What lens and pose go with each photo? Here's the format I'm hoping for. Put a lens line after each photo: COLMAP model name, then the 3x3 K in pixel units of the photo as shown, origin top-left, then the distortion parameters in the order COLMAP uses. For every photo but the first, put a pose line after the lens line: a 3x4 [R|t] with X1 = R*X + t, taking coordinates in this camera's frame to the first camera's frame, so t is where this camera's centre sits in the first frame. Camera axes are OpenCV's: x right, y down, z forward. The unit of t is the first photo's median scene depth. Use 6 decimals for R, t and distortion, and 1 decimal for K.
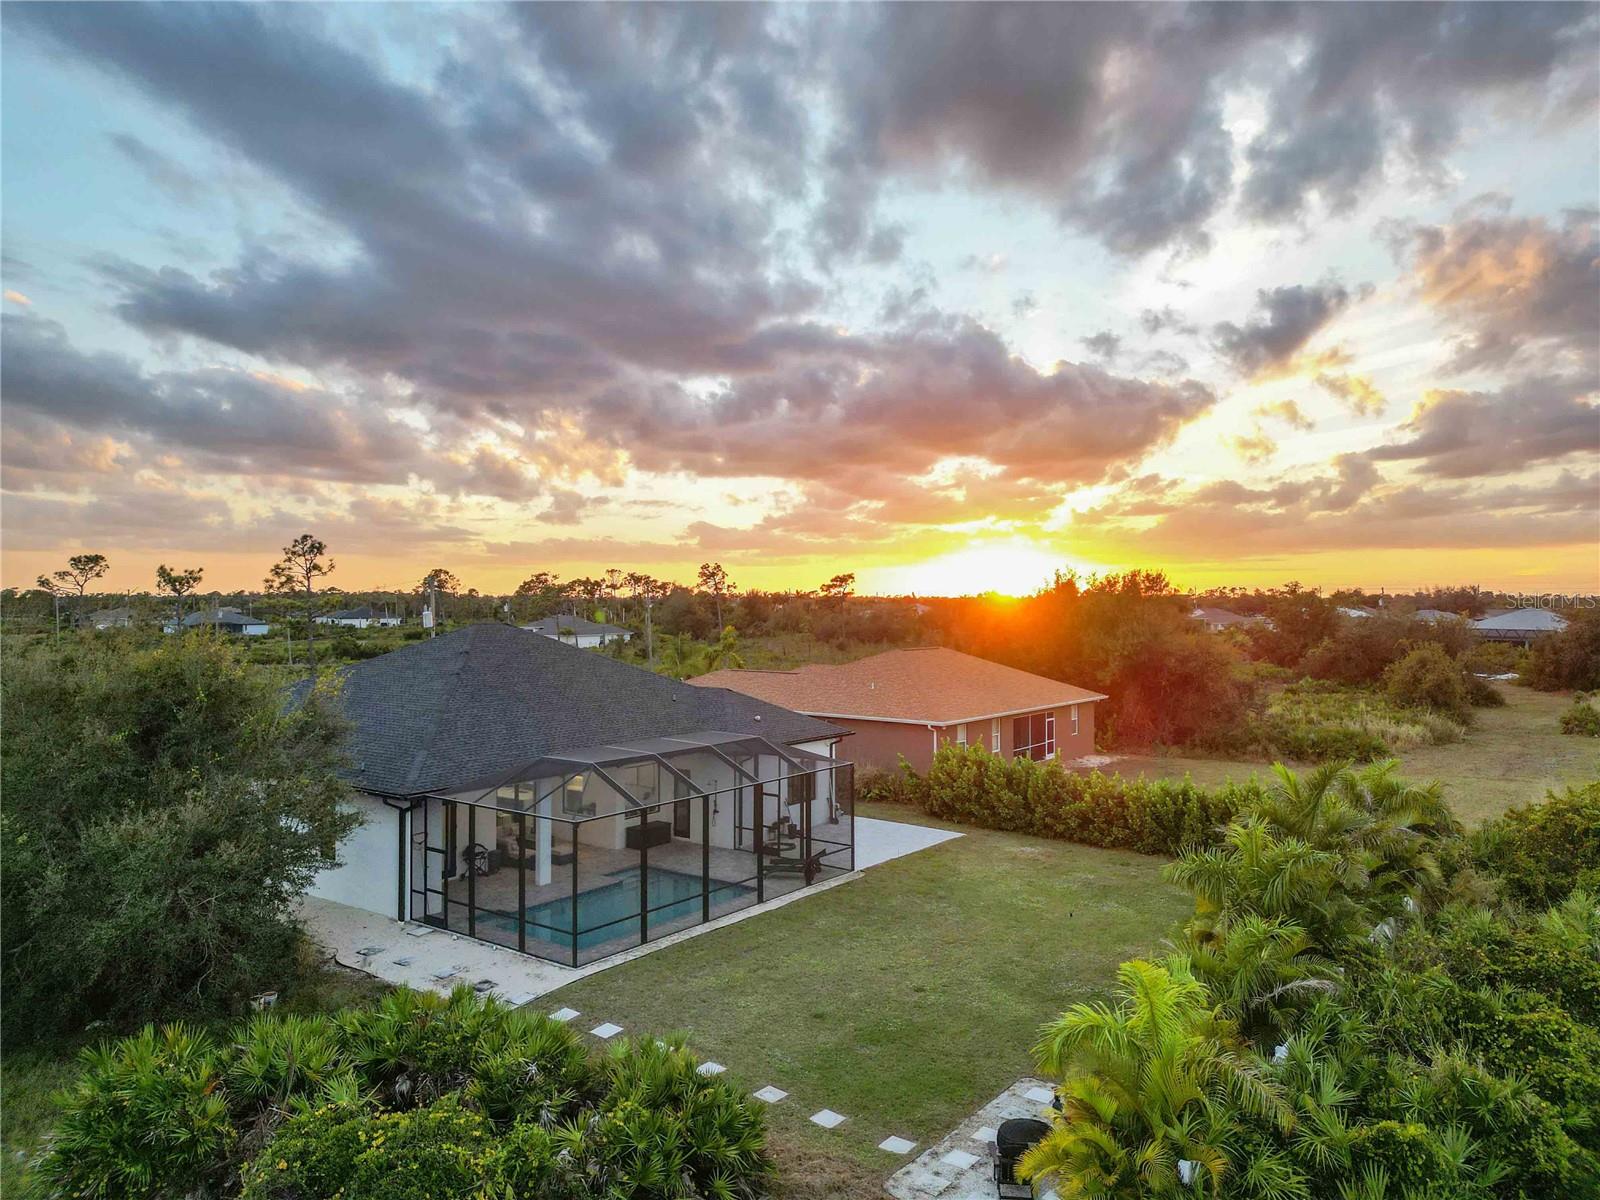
lens RADIAL K [[1111.7, 0, 798.8], [0, 1111.7, 605.8], [0, 0, 1]] dist [0.079900, -0.085994]
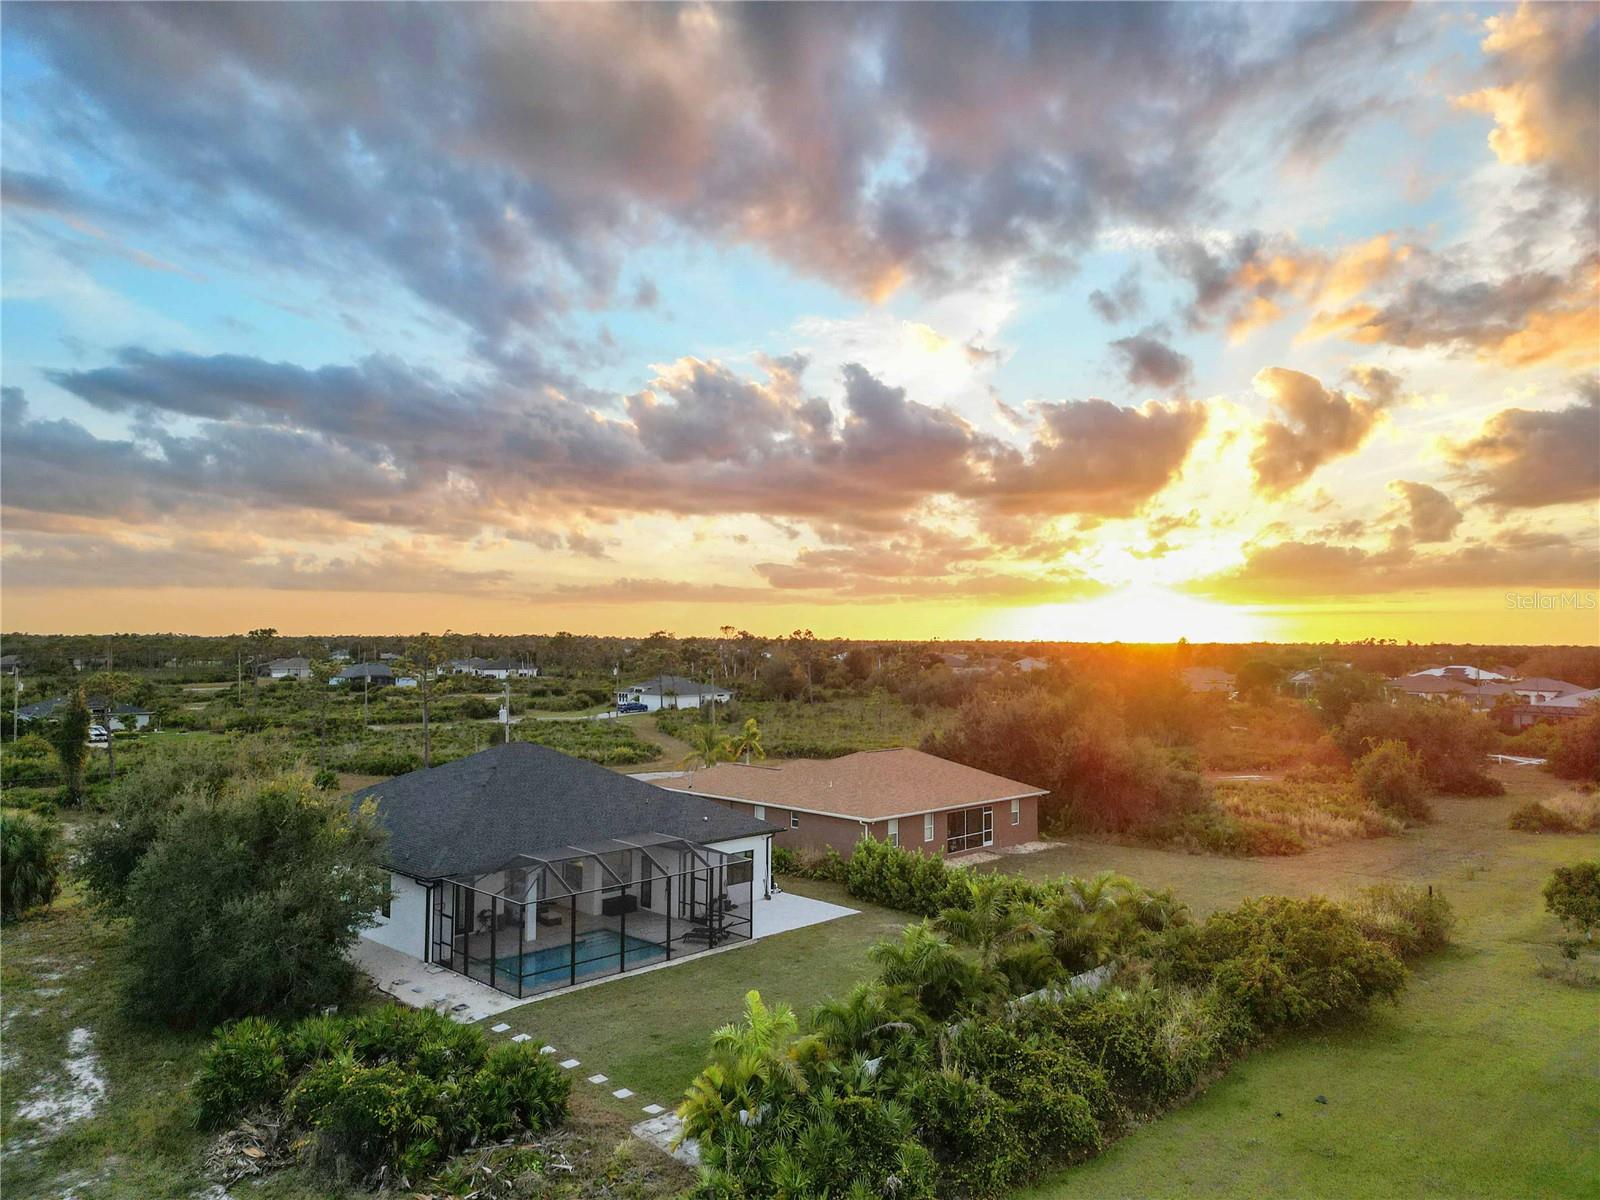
lens RADIAL K [[1119.1, 0, 800.0], [0, 1119.1, 600.0], [0, 0, 1]] dist [0.046165, -0.031734]
pose [[0.992494, 0.002817, -0.122259, 0.325582], [-0.007929, 0.999113, -0.041348, -0.144747], [0.122034, 0.042007, 0.991637, -0.451591]]
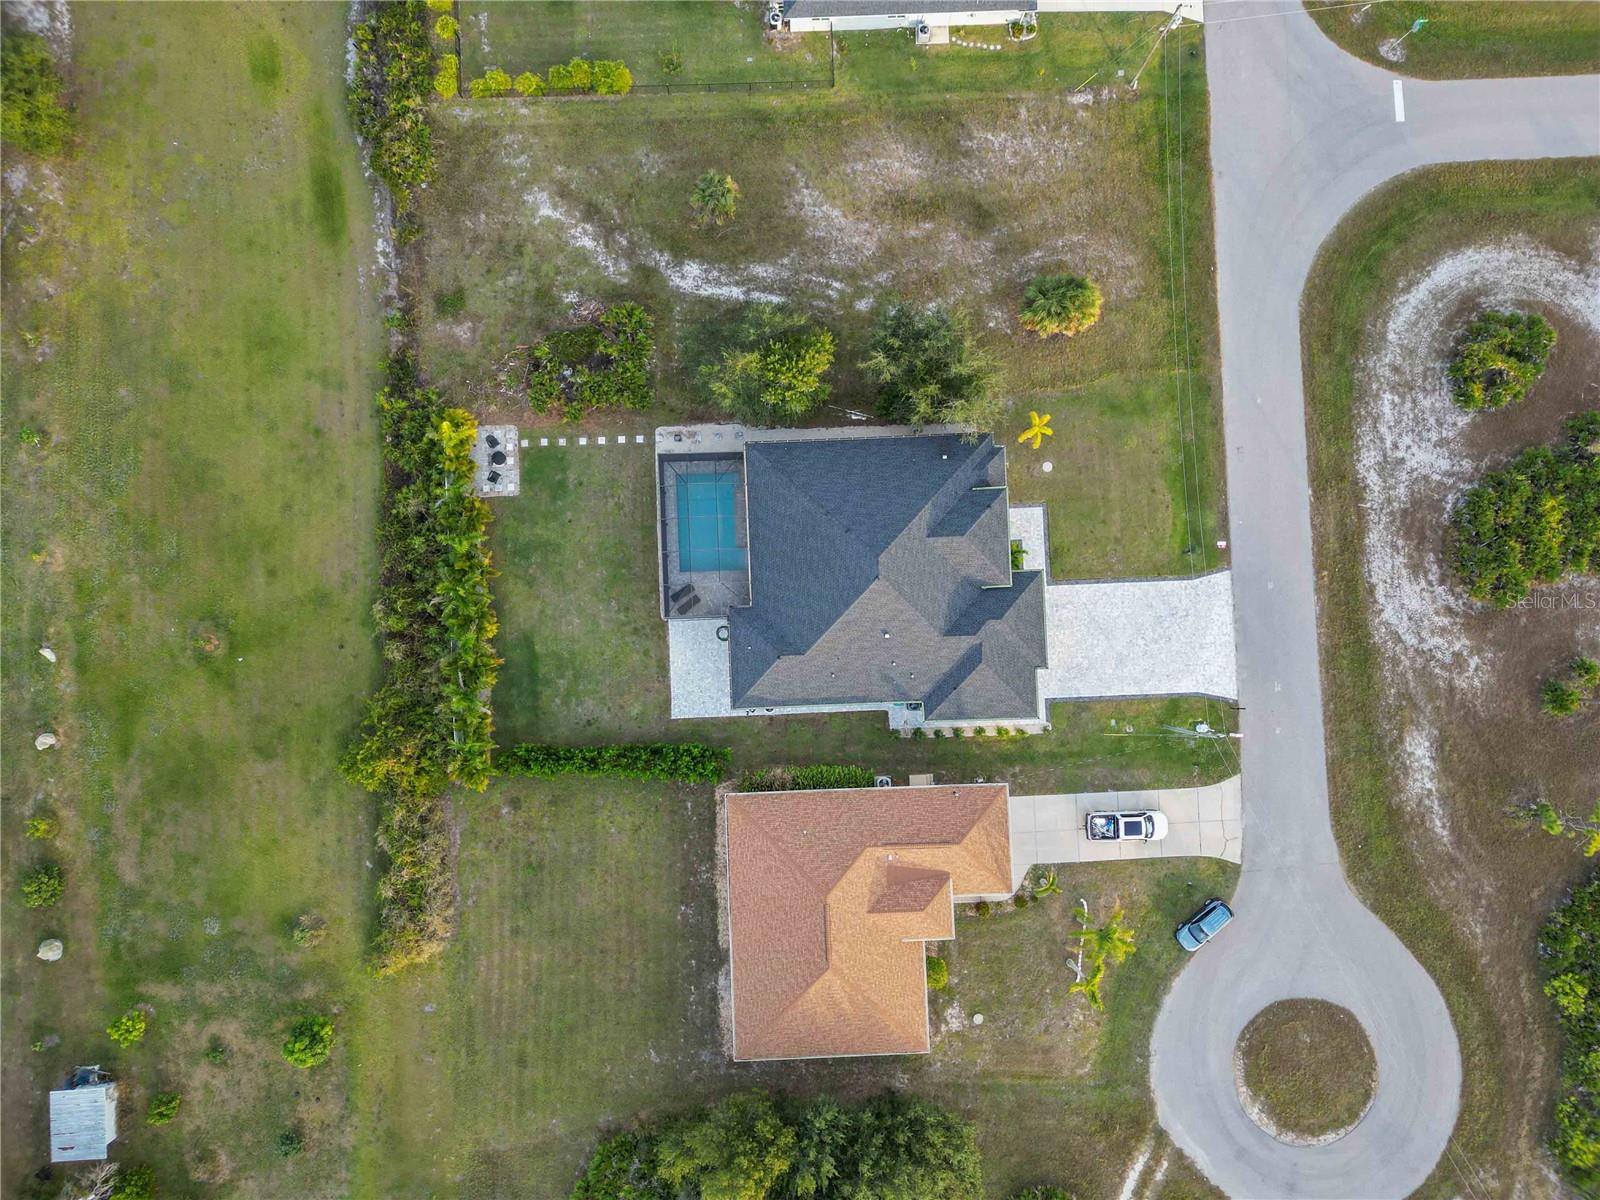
lens RADIAL K [[1111.7, 0, 798.8], [0, 1111.7, 605.8], [0, 0, 1]] dist [0.079900, -0.085994]
pose [[-0.769506, 0.638090, -0.026480, -0.132776], [-0.012448, 0.026469, 0.999572, -2.405288], [0.638518, 0.769506, -0.012426, 1.386114]]
